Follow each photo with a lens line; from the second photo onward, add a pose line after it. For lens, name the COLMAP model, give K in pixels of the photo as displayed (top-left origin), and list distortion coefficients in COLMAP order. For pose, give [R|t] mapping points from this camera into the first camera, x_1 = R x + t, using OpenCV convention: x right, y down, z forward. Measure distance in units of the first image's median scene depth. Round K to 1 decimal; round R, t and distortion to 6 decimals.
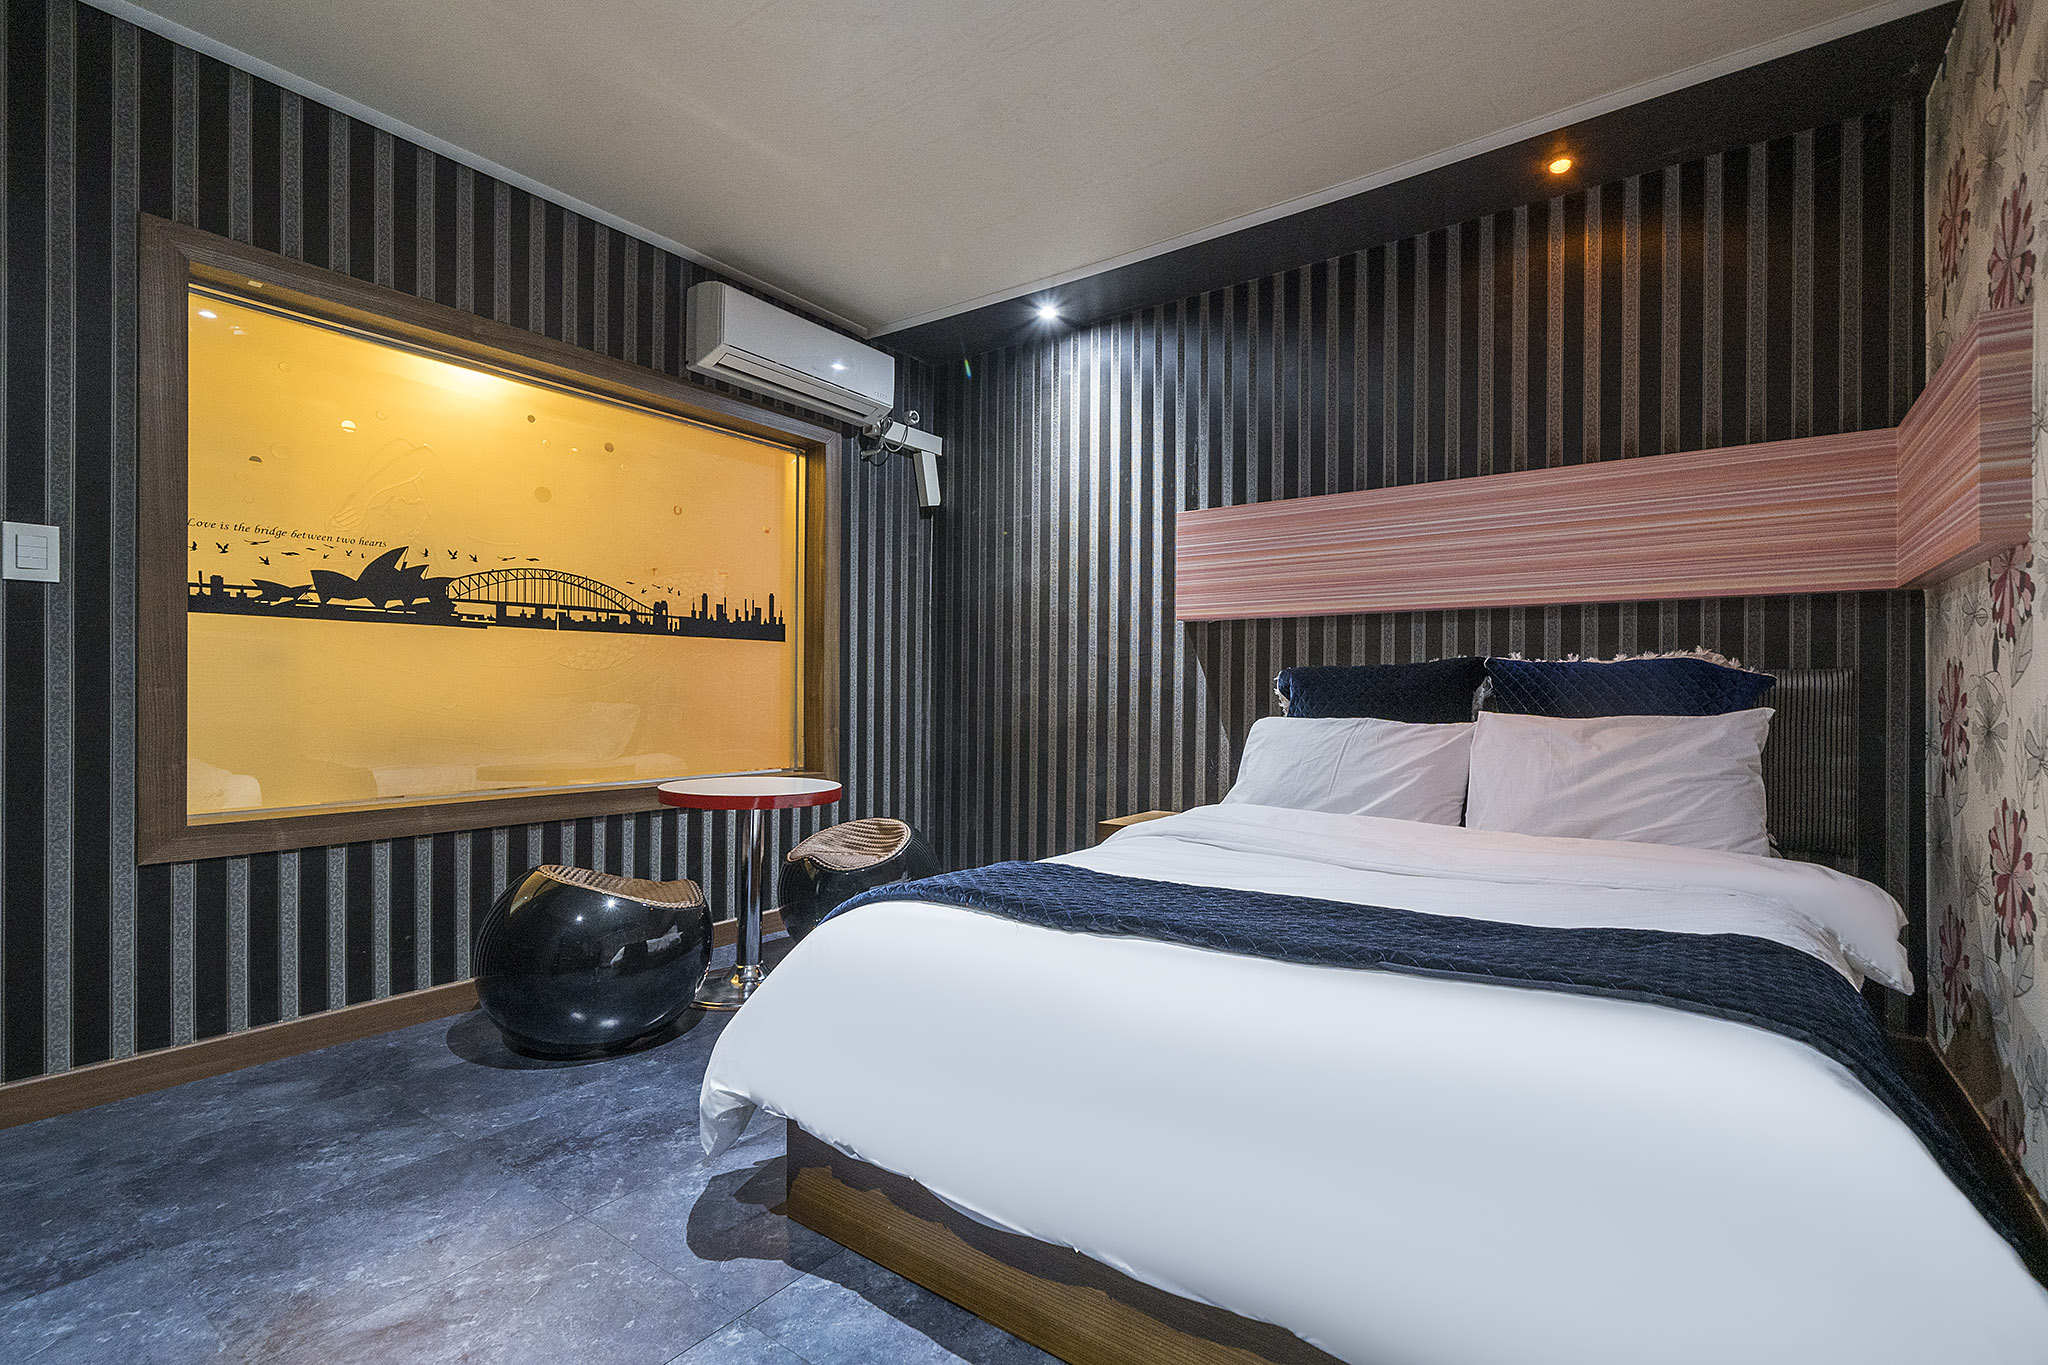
lens RADIAL K [[914.1, 0, 1031.5], [0, 914.1, 690.4], [0, 0, 1]] dist [0.000491, -0.000434]
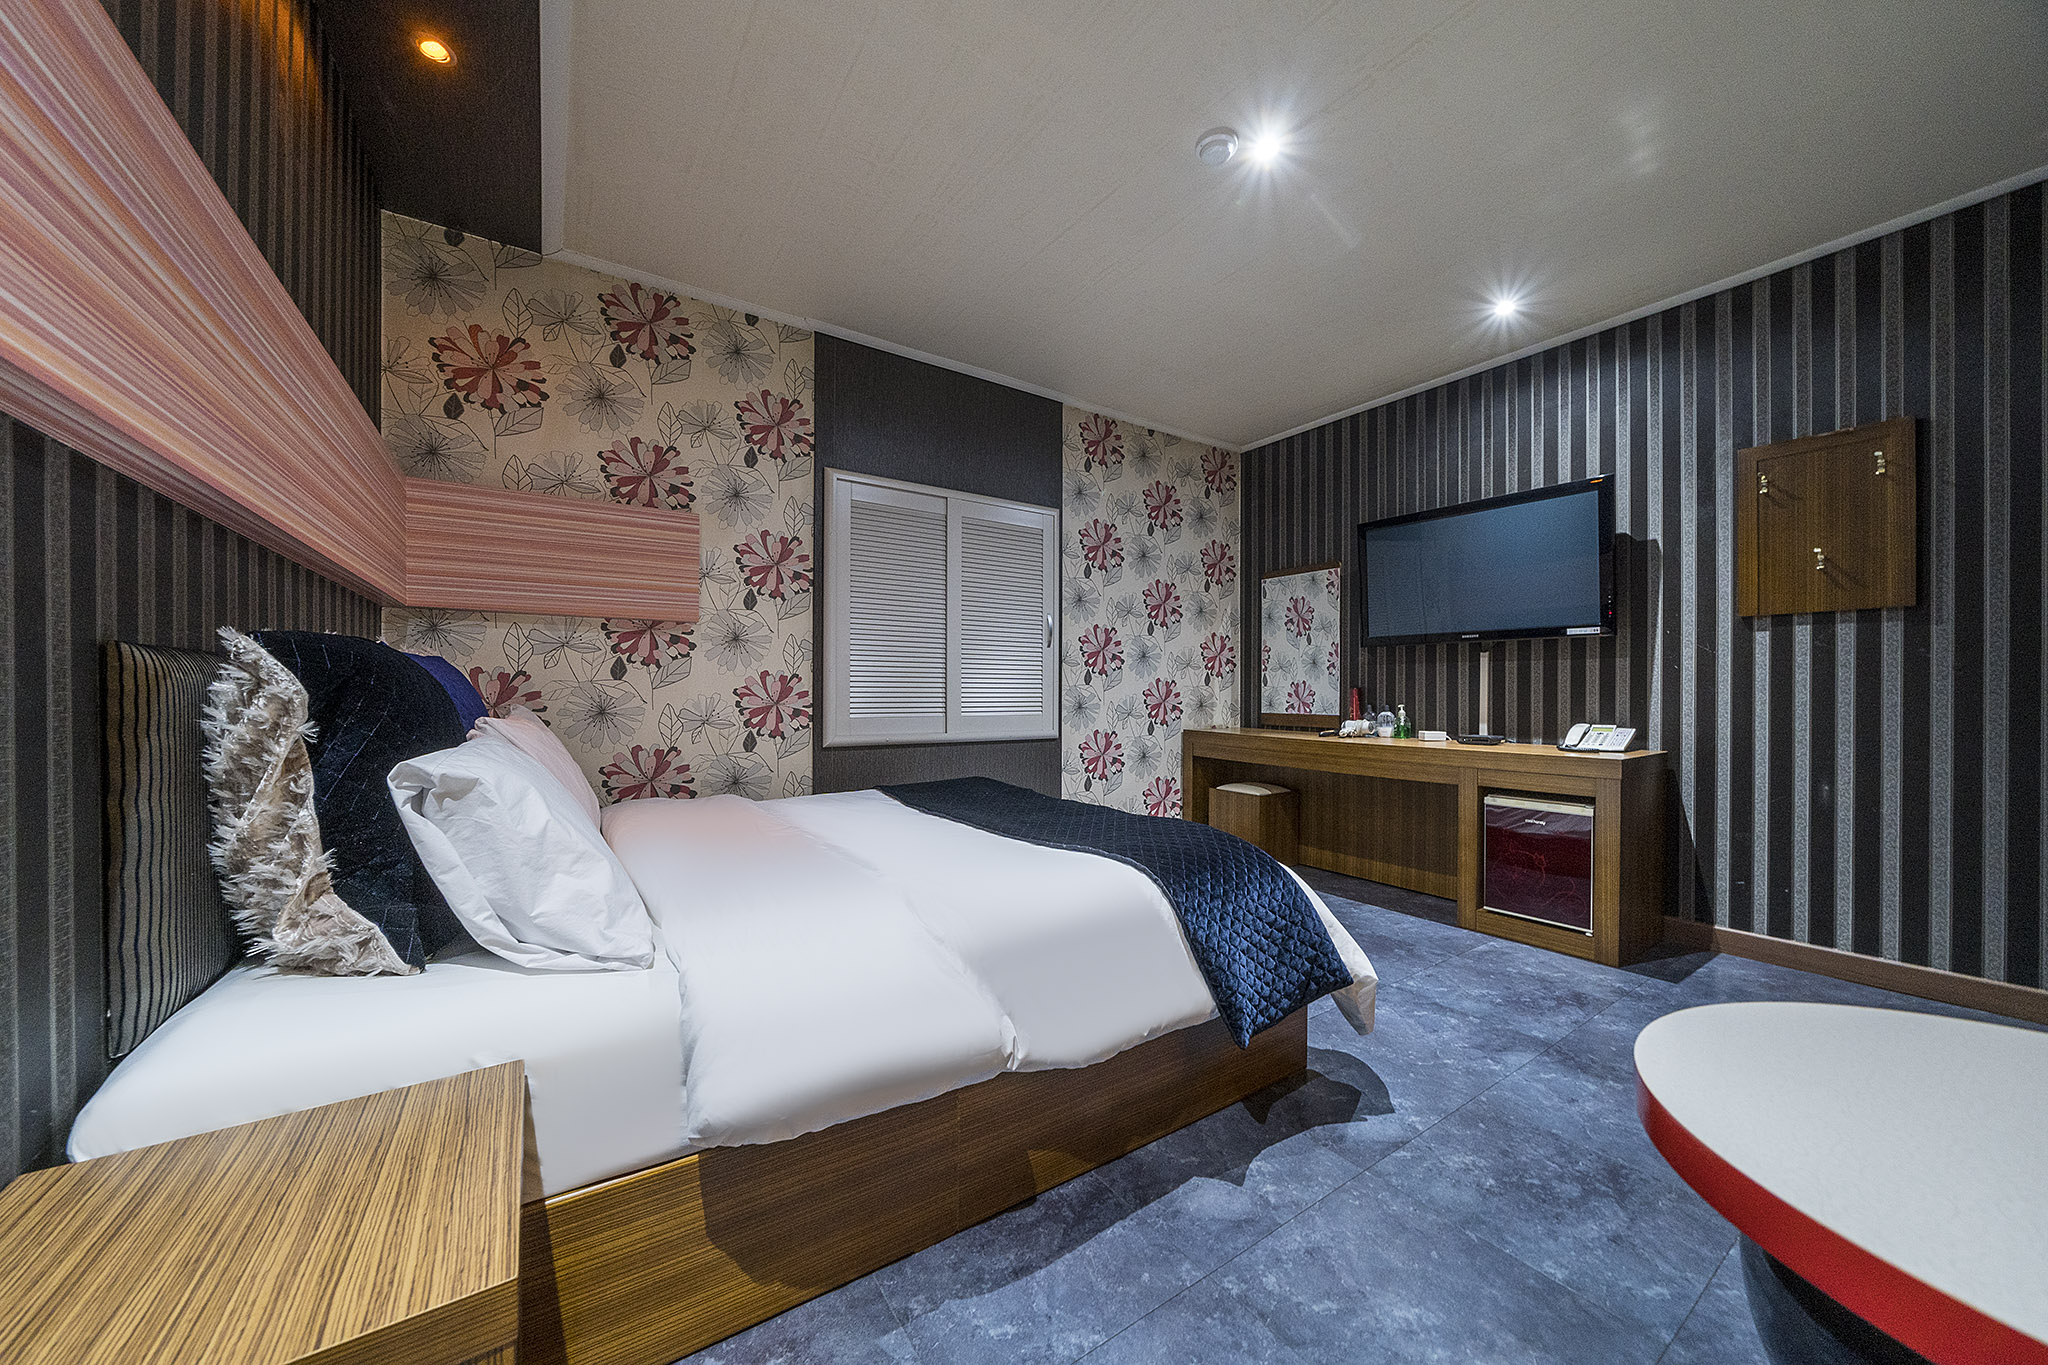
lens RADIAL K [[727.8, 0, 1027.0], [0, 727.8, 691.2], [0, 0, 1]] dist [-0.002470, -0.000203]
pose [[-0.944675, -0.000616, 0.328007, -0.225284], [-0.001788, 0.999993, -0.003272, 0.009618], [-0.328003, -0.003678, -0.944670, 2.110638]]
